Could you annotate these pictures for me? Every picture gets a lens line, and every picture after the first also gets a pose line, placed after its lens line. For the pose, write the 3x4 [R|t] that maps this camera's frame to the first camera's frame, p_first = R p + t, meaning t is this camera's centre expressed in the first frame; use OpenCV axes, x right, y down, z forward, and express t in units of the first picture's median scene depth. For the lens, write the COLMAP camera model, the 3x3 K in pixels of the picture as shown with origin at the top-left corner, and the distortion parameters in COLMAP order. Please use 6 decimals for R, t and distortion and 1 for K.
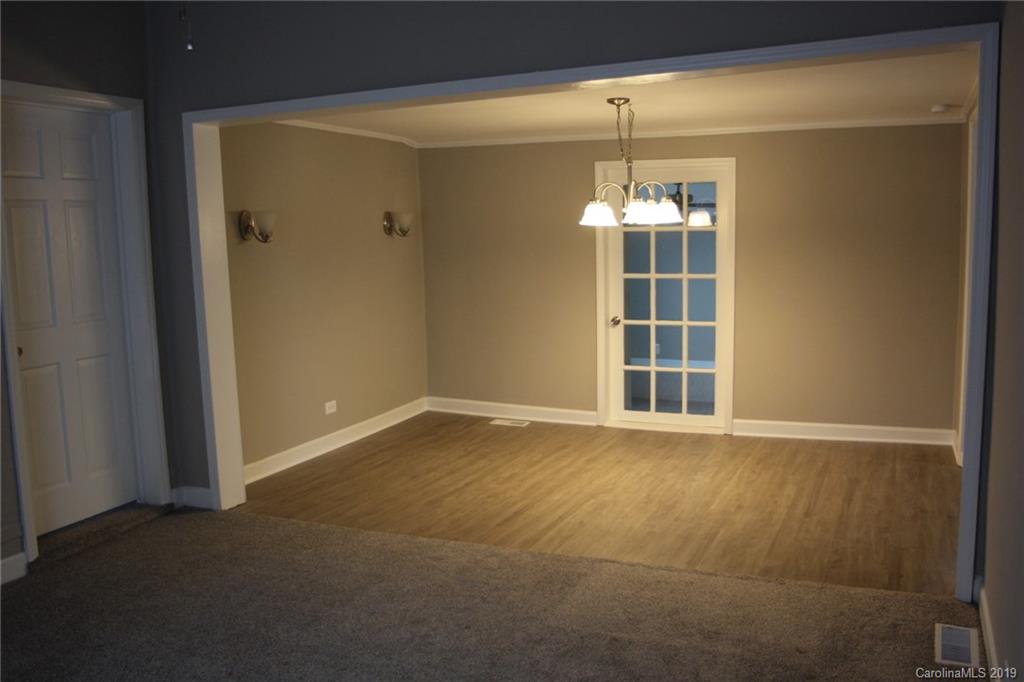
lens RADIAL K [[915.2, 0, 512.0], [0, 915.2, 341.0], [0, 0, 1]] dist [-0.132621, 0.088849]
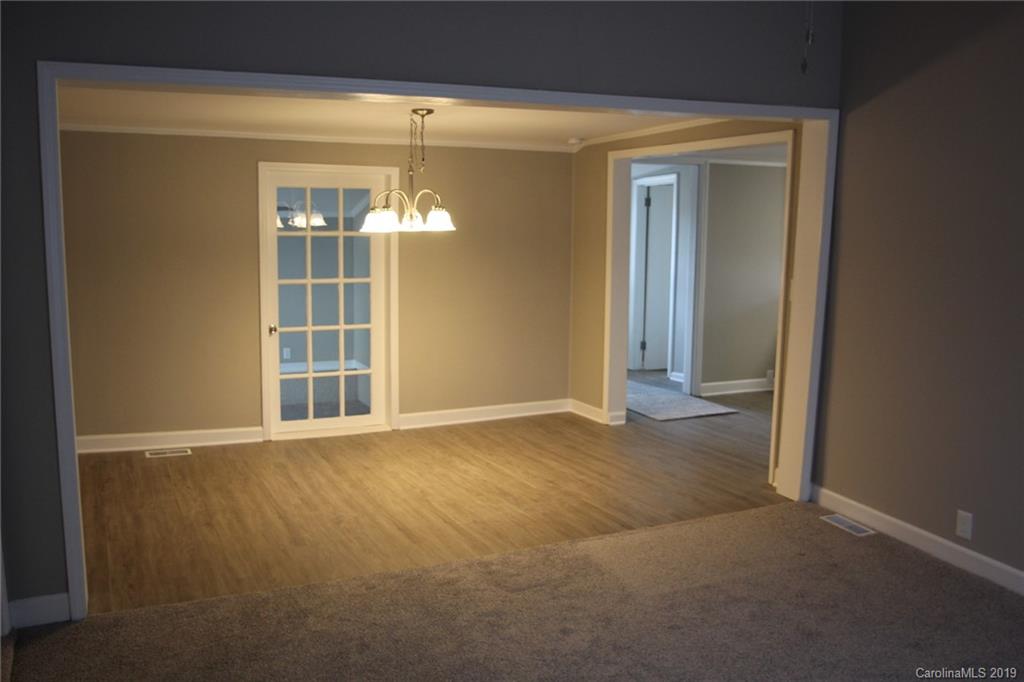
lens RADIAL K [[915.2, 0, 512.0], [0, 915.2, 341.0], [0, 0, 1]] dist [-0.132621, 0.088849]
pose [[0.653925, -0.069604, 0.753351, -0.561992], [0.067960, 0.997138, 0.033138, -0.031170], [-0.753501, 0.029528, 0.656783, 0.240201]]
